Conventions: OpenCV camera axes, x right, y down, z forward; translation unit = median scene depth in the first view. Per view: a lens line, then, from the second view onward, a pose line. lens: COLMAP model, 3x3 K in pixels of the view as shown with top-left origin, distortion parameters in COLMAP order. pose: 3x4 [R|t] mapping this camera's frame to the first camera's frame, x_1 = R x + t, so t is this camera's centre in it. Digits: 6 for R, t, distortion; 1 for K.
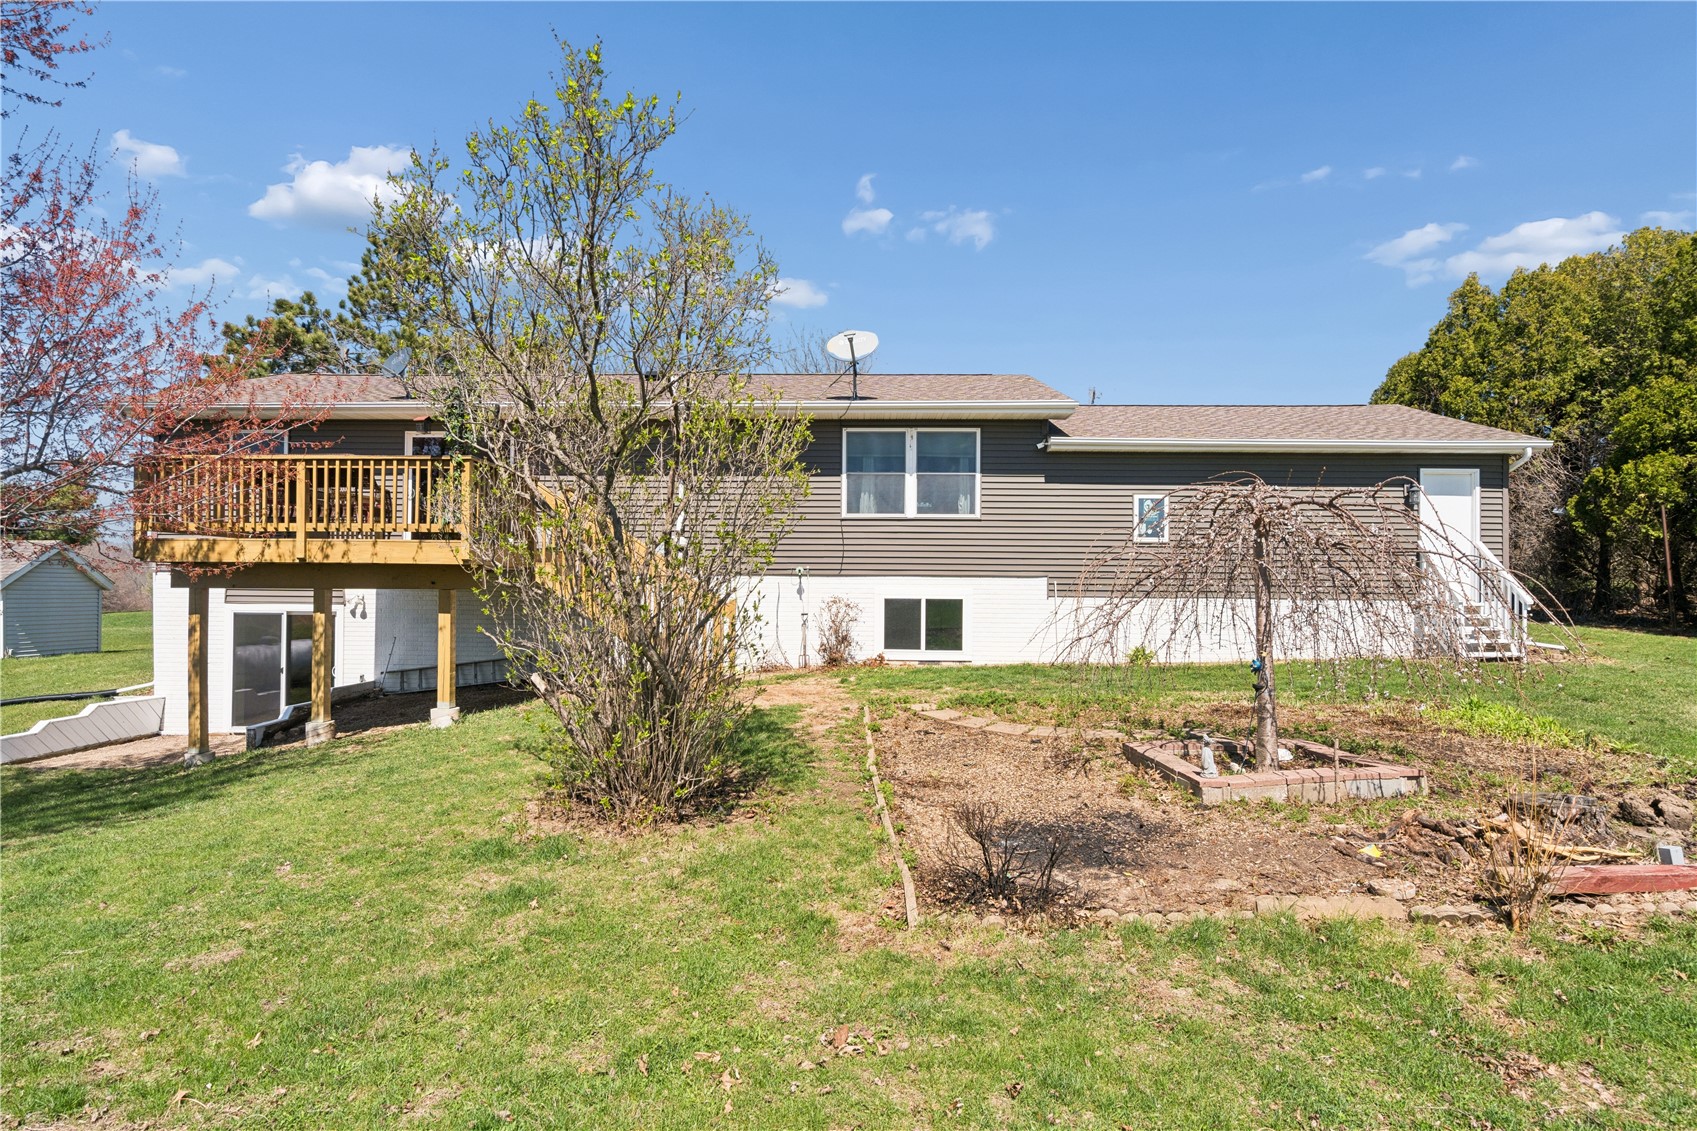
lens RADIAL K [[967.5, 0, 847.3], [0, 967.5, 571.7], [0, 0, 1]] dist [-0.000543, -0.000248]
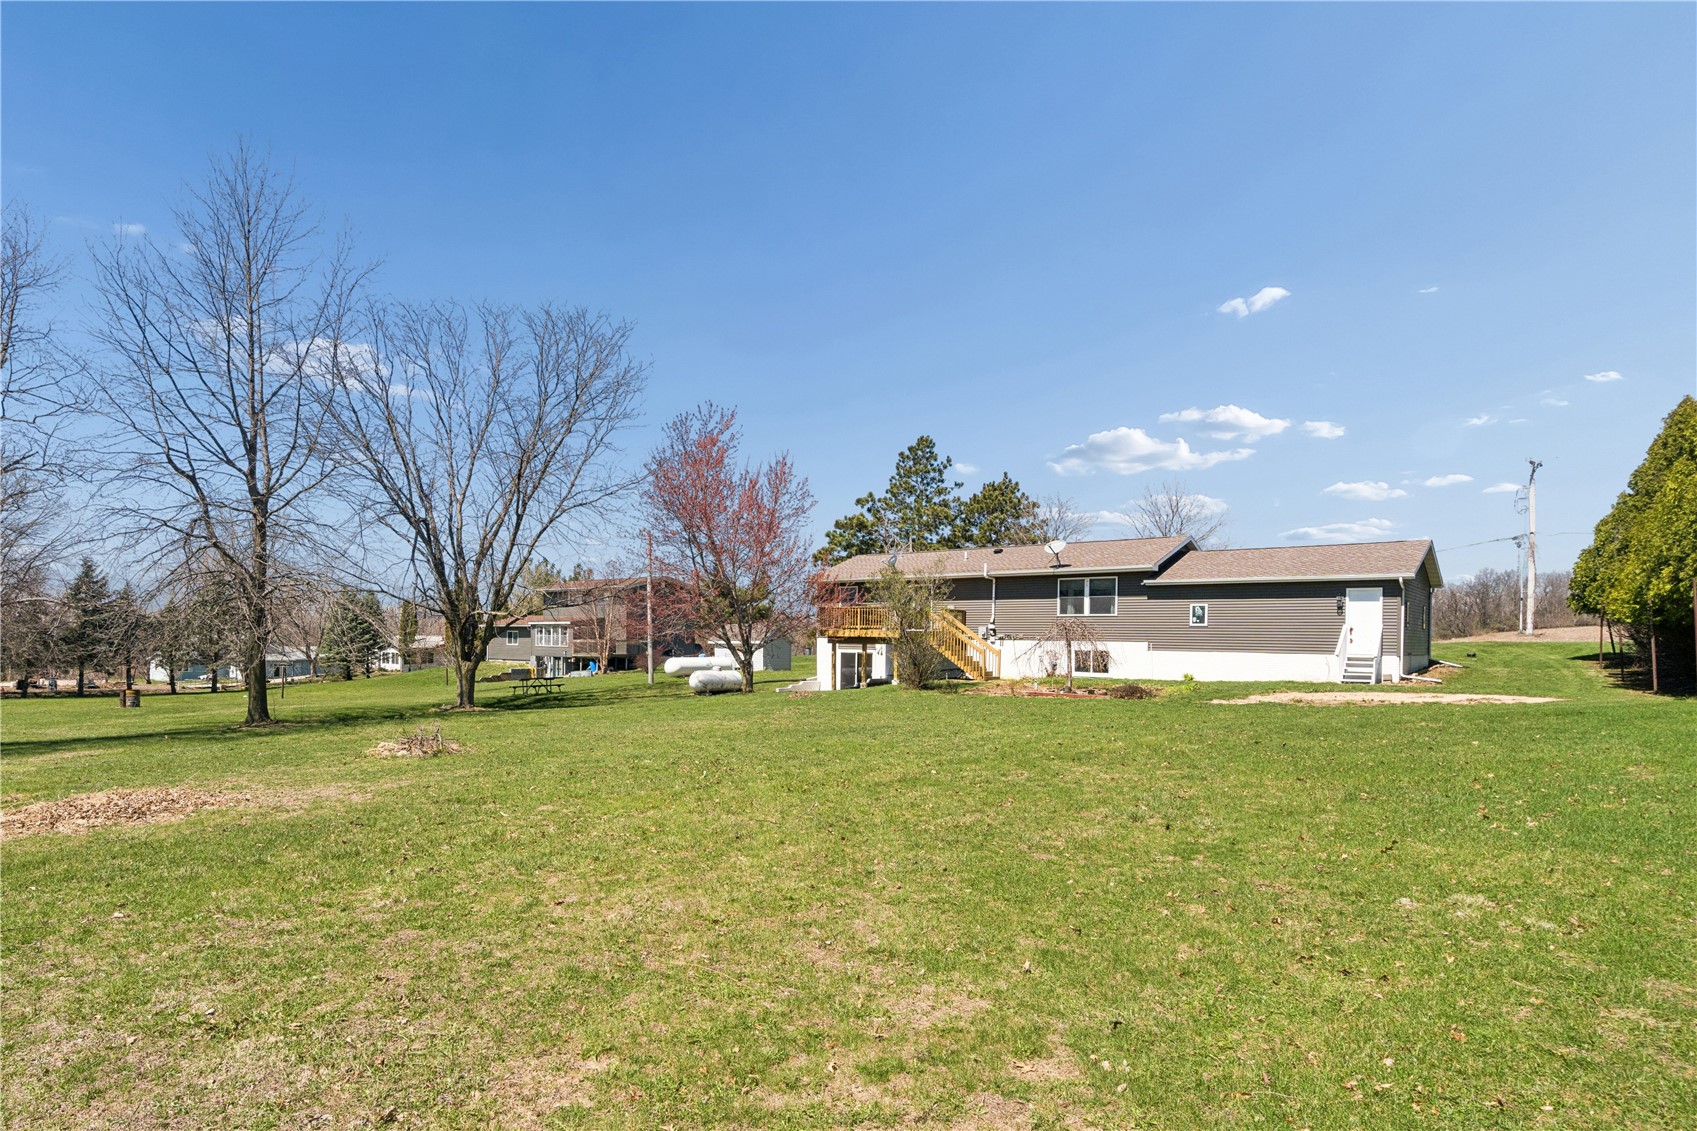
lens RADIAL K [[764.6, 0, 856.2], [0, 764.6, 575.2], [0, 0, 1]] dist [-0.011740, 0.006728]
pose [[0.859265, -0.036652, -0.510215, 0.533416], [-0.000128, 0.997414, -0.071866, -0.020594], [0.511530, 0.061817, 0.857039, -0.878218]]
